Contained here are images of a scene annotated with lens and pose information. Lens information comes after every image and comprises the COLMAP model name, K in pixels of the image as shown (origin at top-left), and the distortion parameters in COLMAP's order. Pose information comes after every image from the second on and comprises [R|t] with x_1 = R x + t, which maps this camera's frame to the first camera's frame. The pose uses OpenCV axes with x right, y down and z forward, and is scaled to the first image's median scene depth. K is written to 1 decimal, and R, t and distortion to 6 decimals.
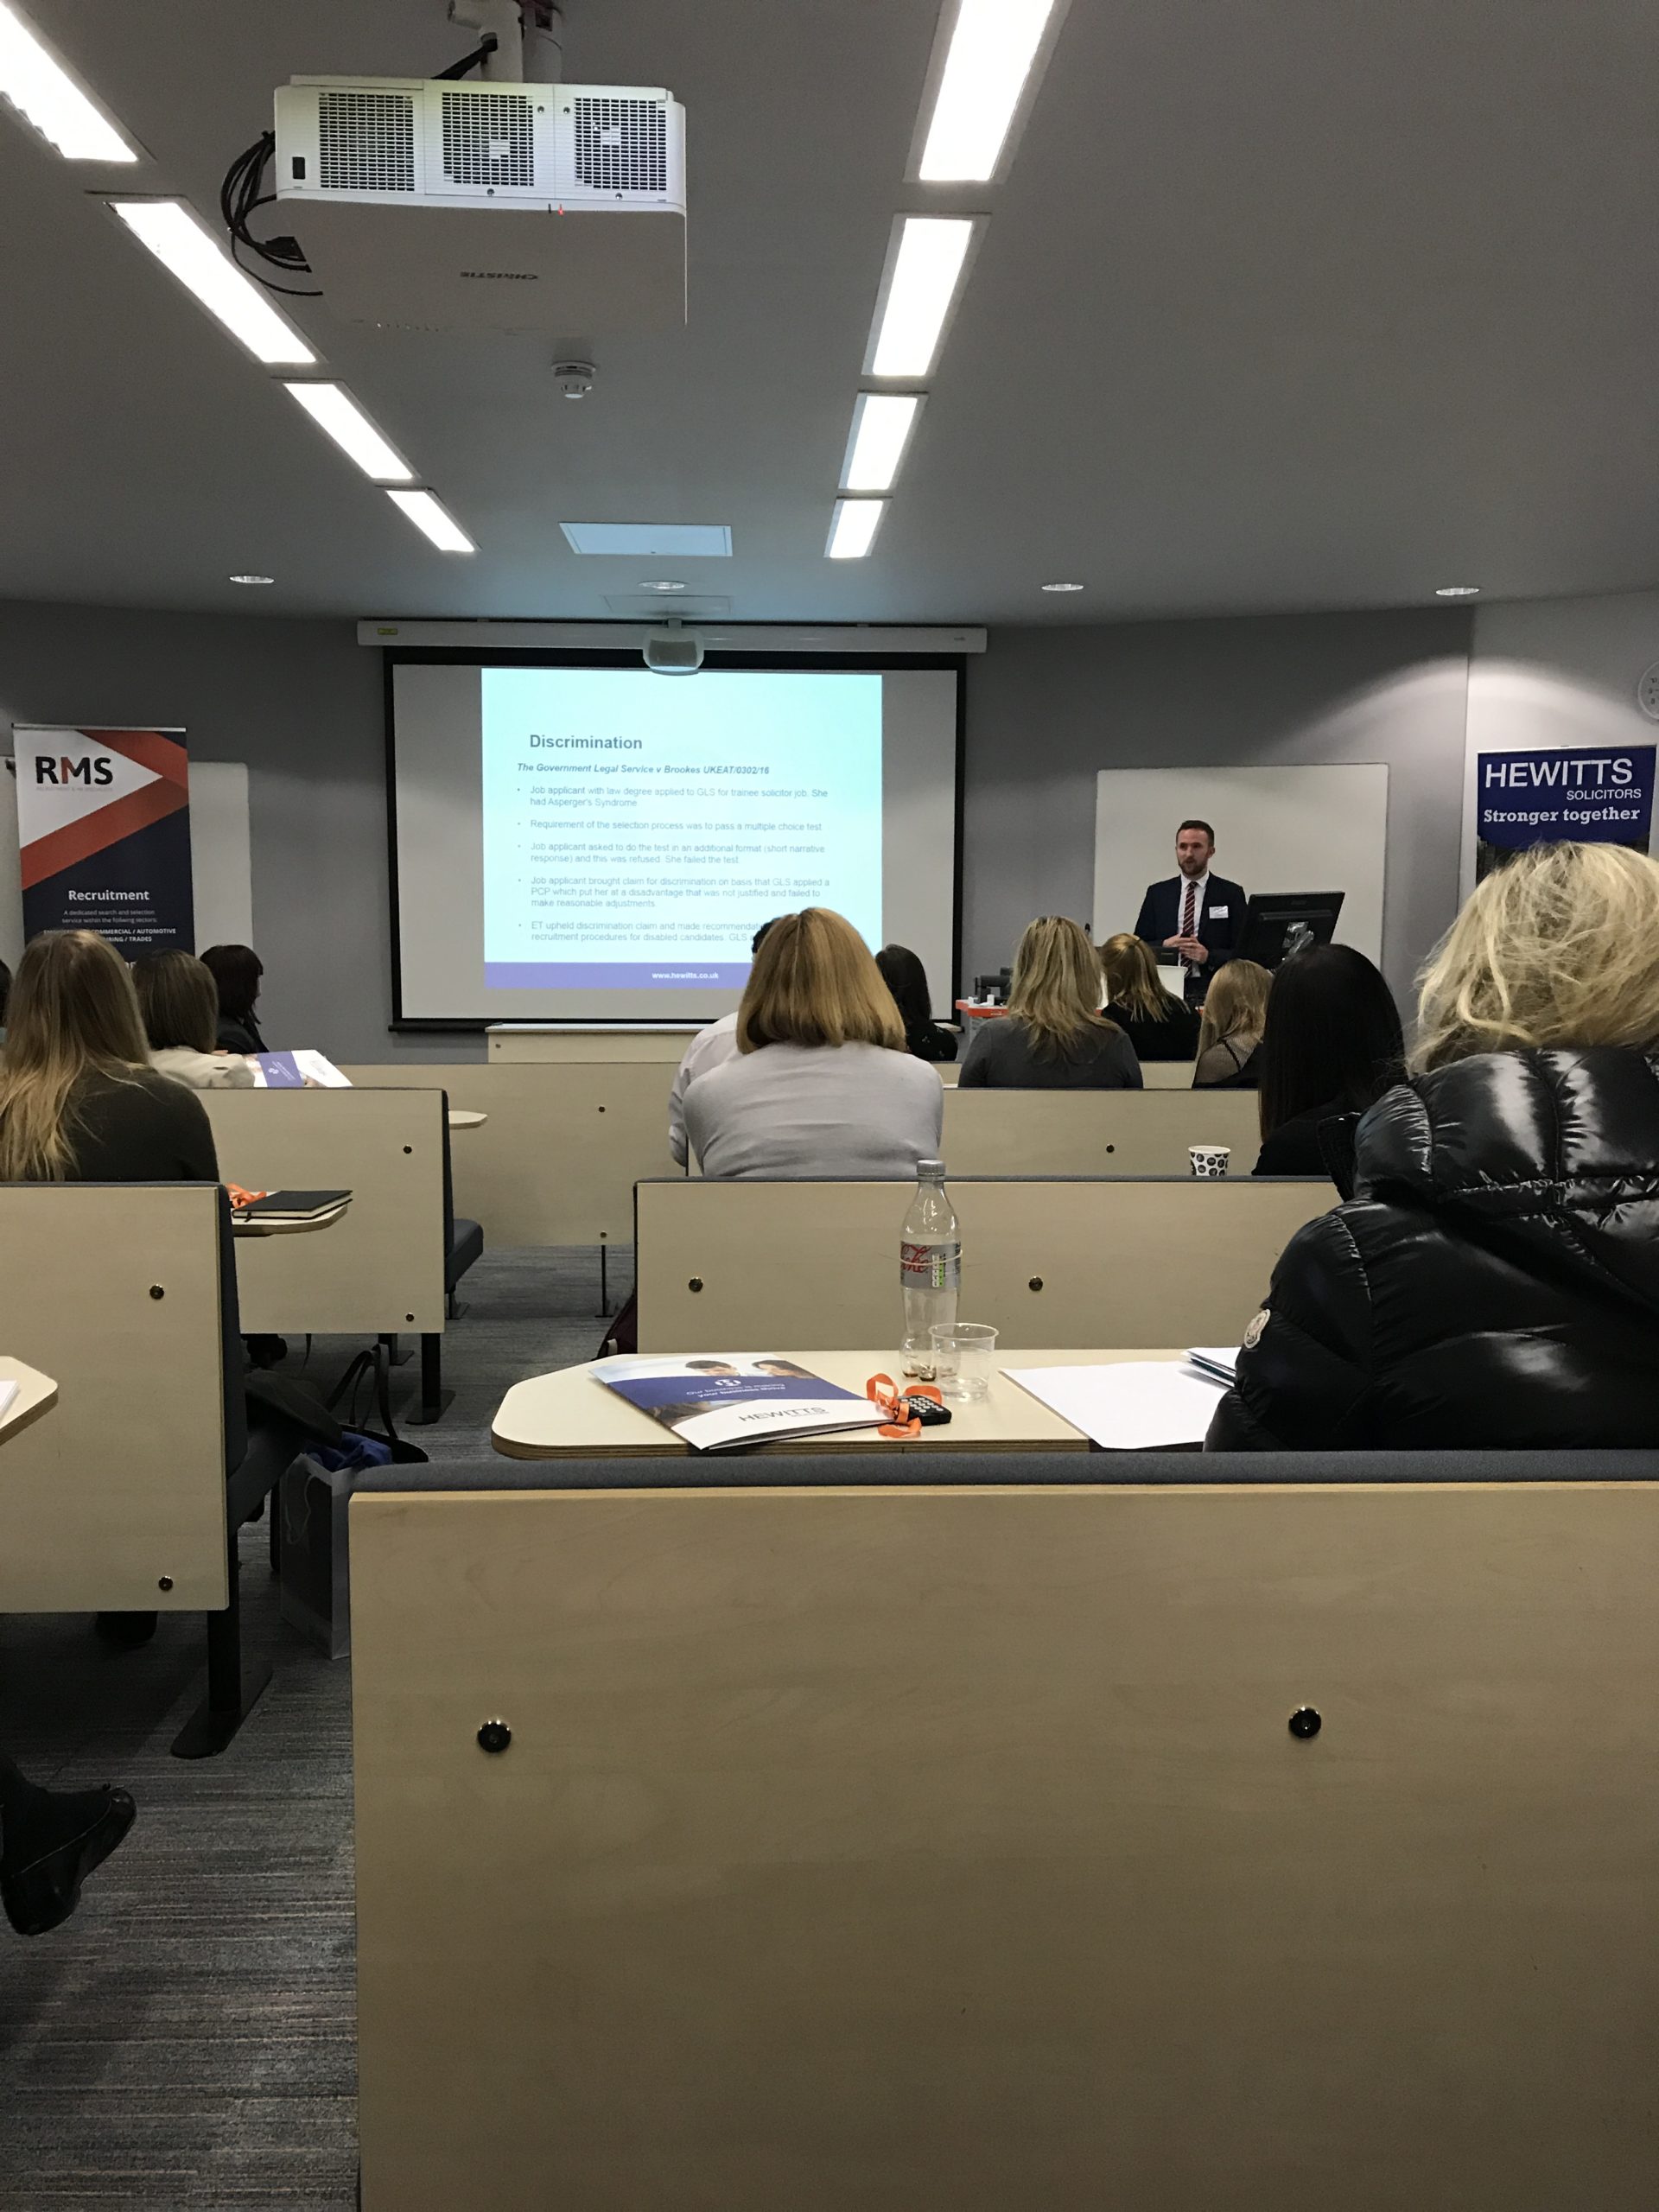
lens RADIAL K [[1804.1, 0, 835.2], [0, 1804.1, 1099.1], [0, 0, 1]] dist [-0.007445, -0.002559]
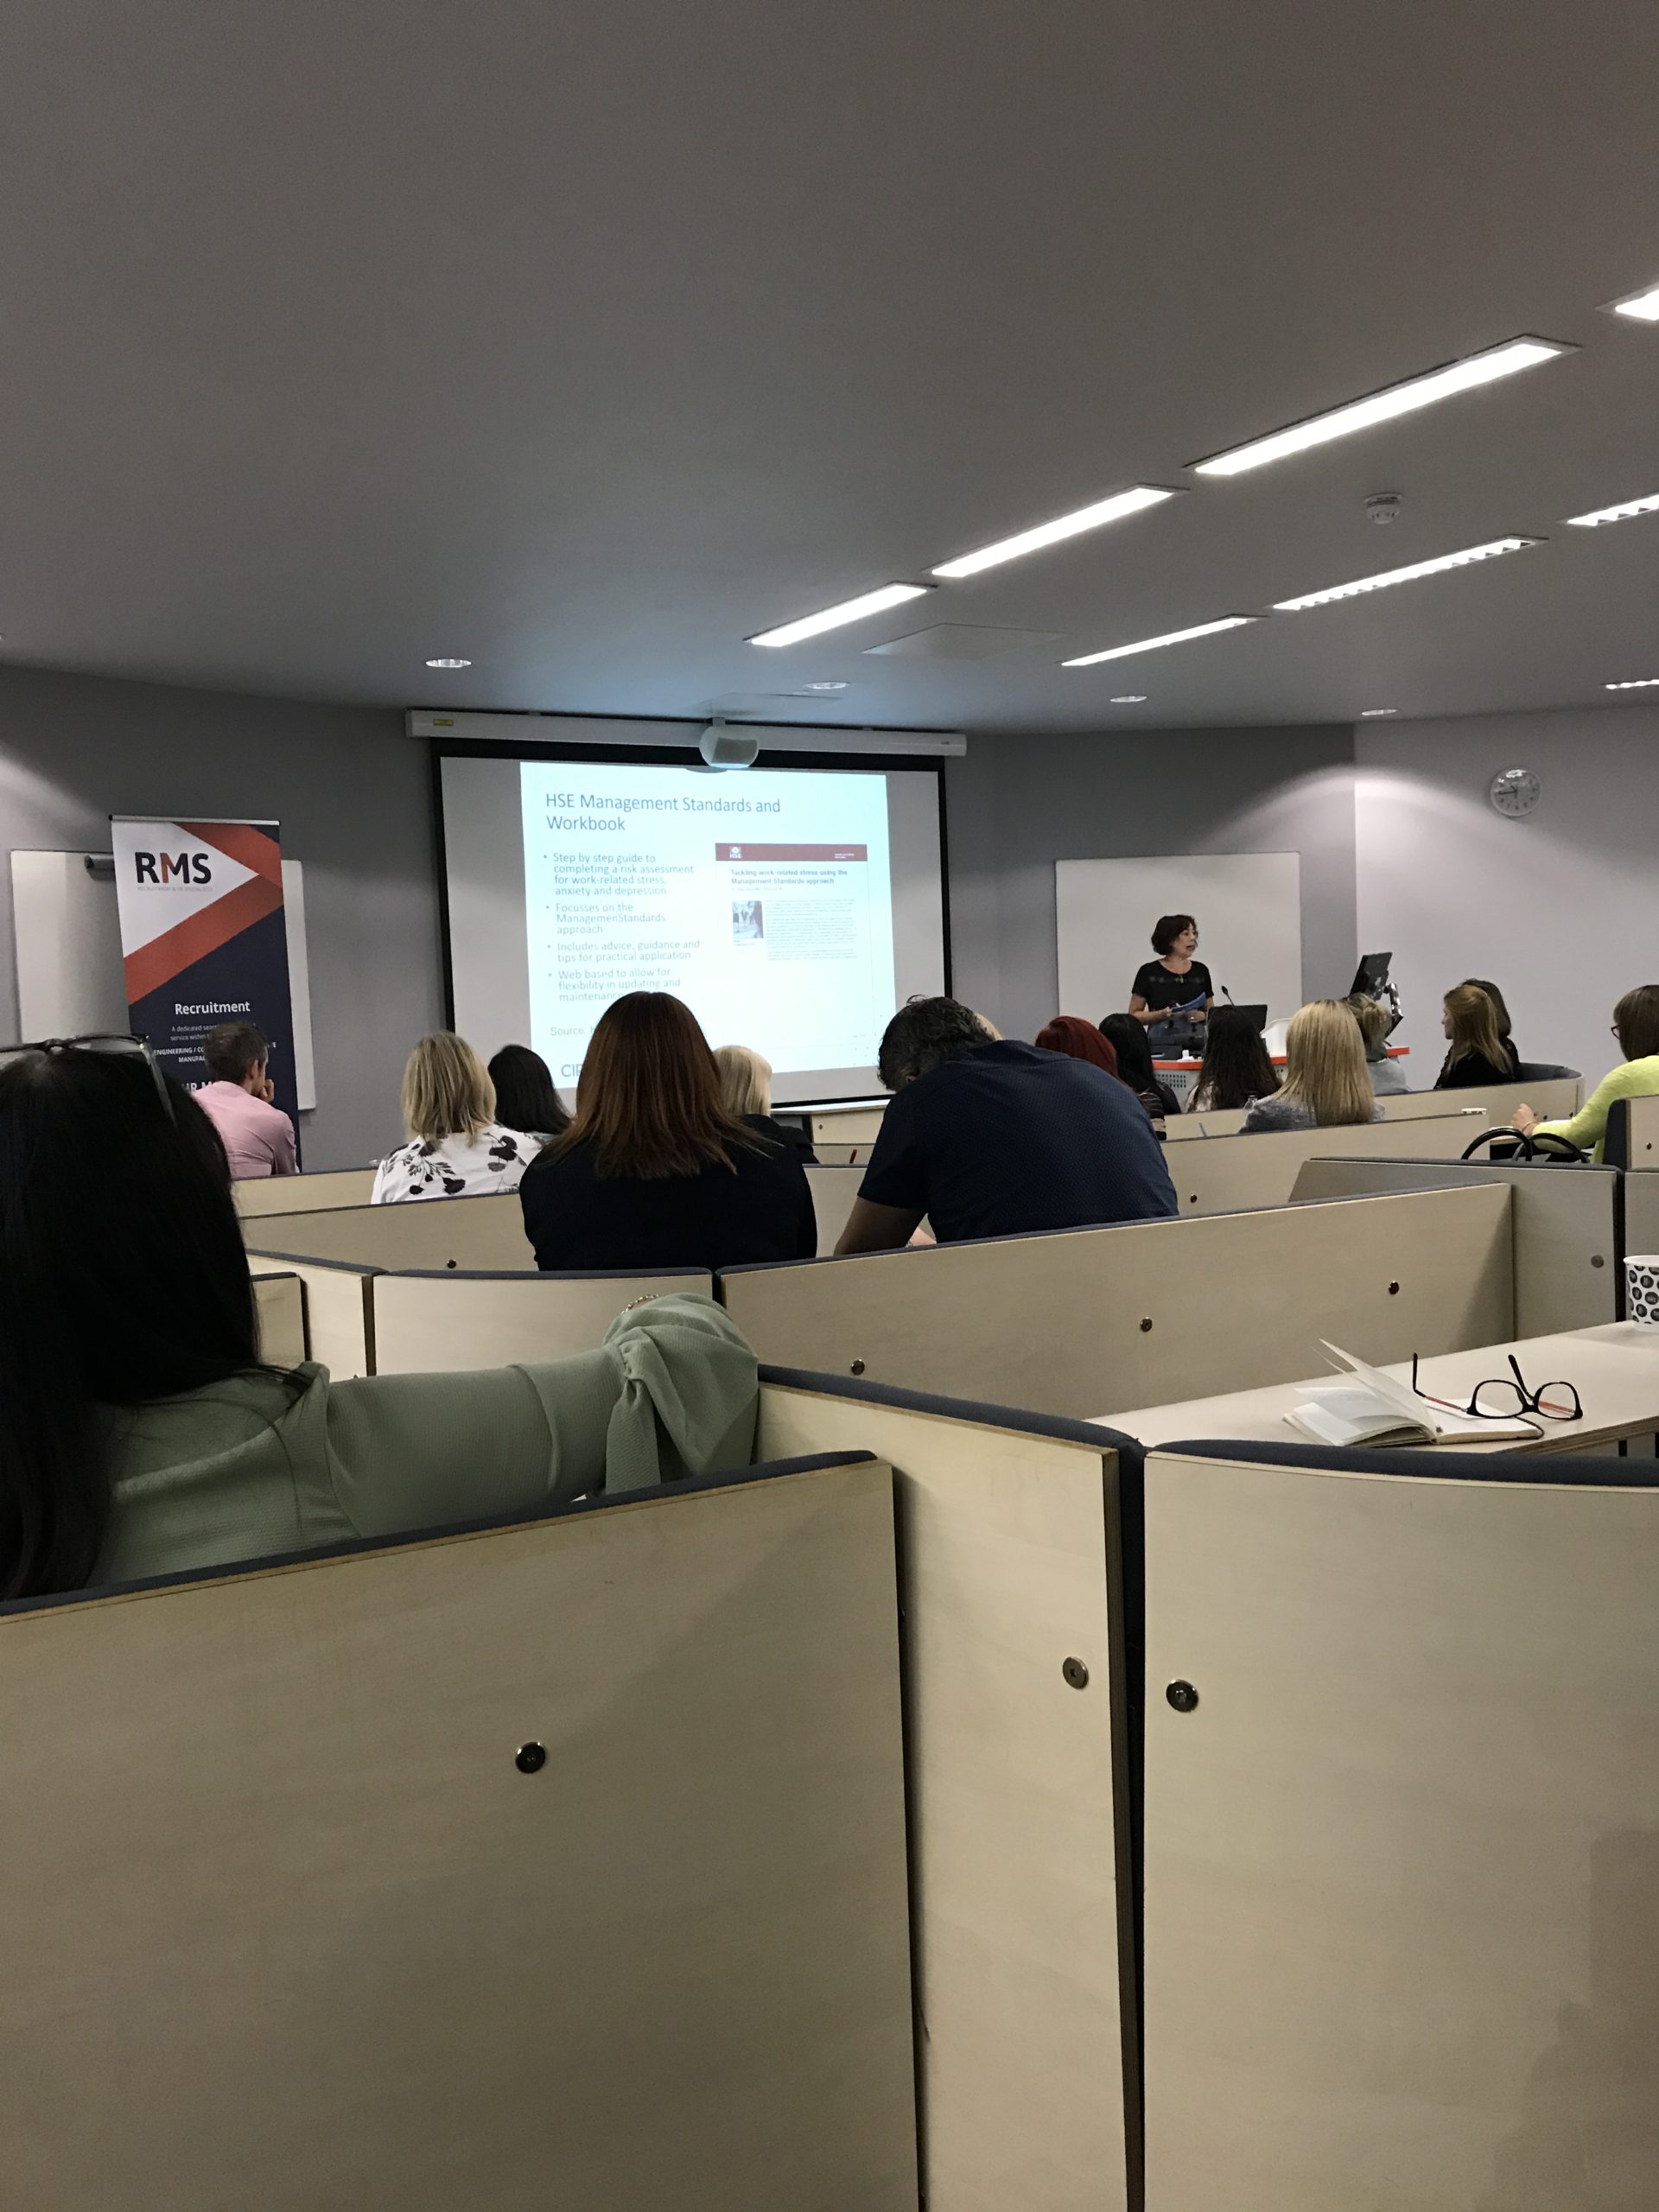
lens RADIAL K [[1804.1, 0, 832.3], [0, 1804.1, 1108.2], [0, 0, 1]] dist [-0.007445, -0.002559]
pose [[0.885028, -0.071552, 0.460007, -0.542125], [0.098191, 0.994579, -0.034213, -0.003757], [-0.455066, 0.075448, 0.887256, 0.079002]]
